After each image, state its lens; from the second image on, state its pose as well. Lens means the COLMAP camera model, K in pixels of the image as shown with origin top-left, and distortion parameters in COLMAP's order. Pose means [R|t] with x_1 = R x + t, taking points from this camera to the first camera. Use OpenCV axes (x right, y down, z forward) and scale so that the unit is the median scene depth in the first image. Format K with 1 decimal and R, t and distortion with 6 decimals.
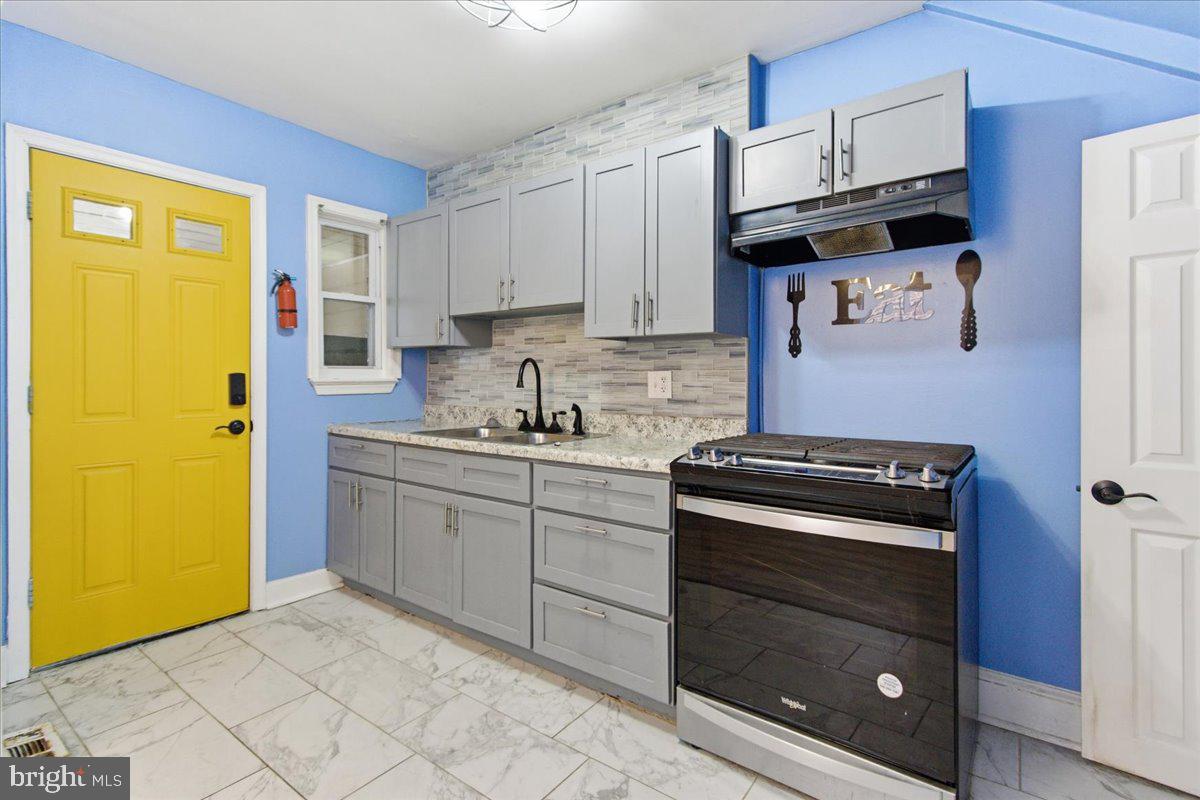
lens RADIAL K [[563.9, 0, 601.3], [0, 563.9, 377.8], [0, 0, 1]] dist [0.000919, 0.000378]
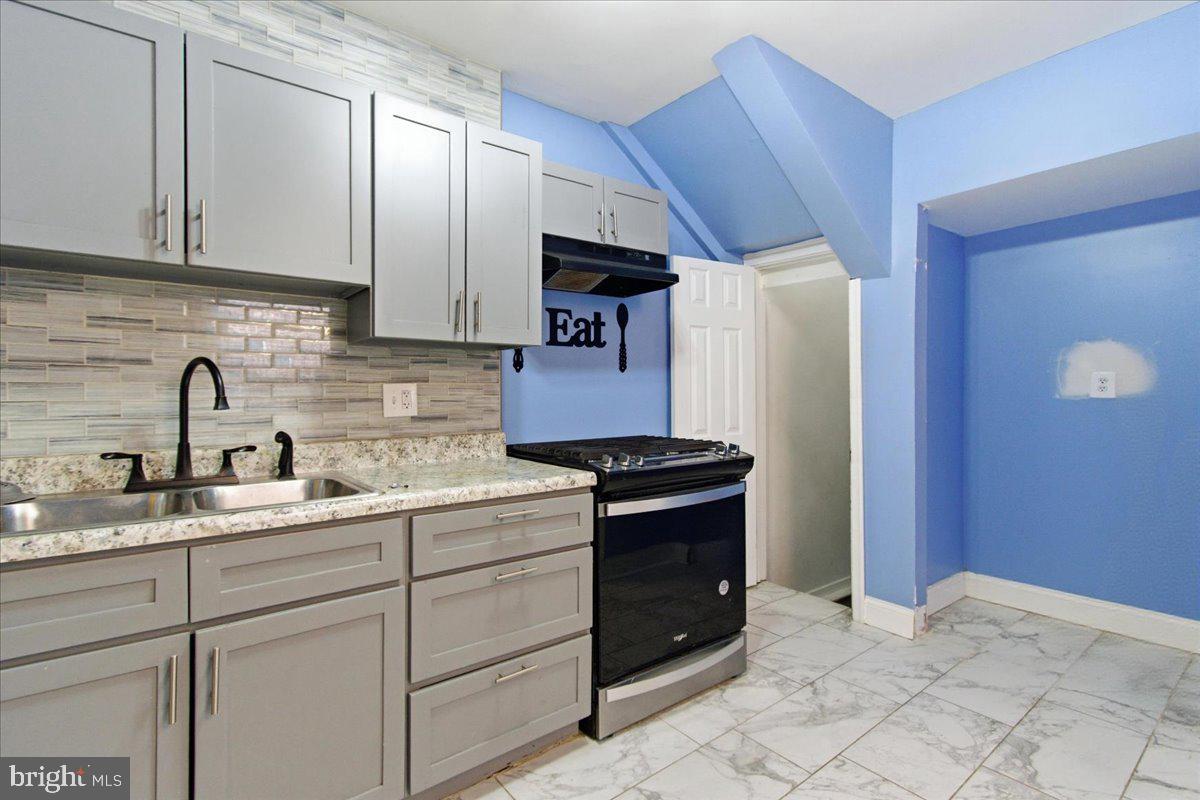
lens RADIAL K [[583.4, 0, 599.9], [0, 583.4, 384.9], [0, 0, 1]] dist [0.015980, 0.000488]
pose [[0.264500, 0.005810, 0.964368, -0.678685], [0.002058, 0.999976, -0.006589, -0.003498], [-0.964384, 0.003727, 0.264482, 0.535661]]
